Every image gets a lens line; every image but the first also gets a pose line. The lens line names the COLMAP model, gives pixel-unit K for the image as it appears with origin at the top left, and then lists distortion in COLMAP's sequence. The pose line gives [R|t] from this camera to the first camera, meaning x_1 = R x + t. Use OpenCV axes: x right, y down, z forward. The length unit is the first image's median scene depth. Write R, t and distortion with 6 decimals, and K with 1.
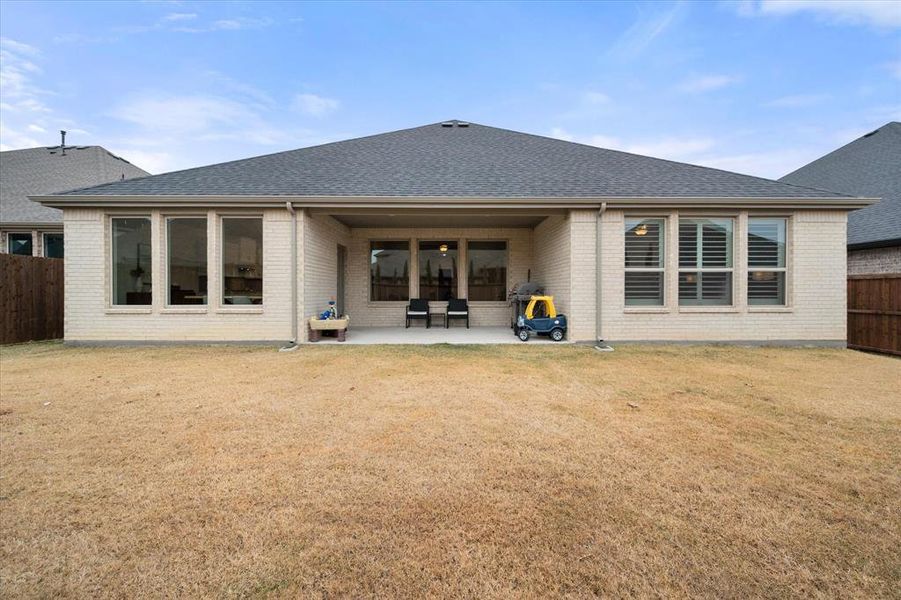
lens RADIAL K [[362.1, 0, 449.9], [0, 362.1, 294.9], [0, 0, 1]] dist [-0.000407, 0.000003]
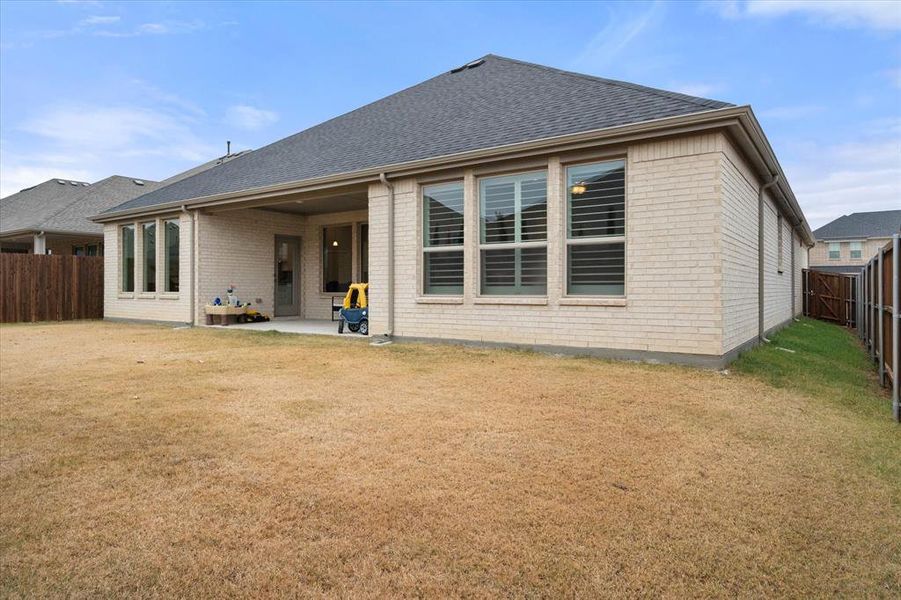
lens RADIAL K [[565.1, 0, 451.0], [0, 565.1, 286.4], [0, 0, 1]] dist [-0.003382, 0.001384]
pose [[0.809146, -0.003307, -0.587598, 1.271877], [0.011462, 0.999883, 0.010156, -0.000247], [0.587496, -0.014953, 0.809089, 0.015213]]
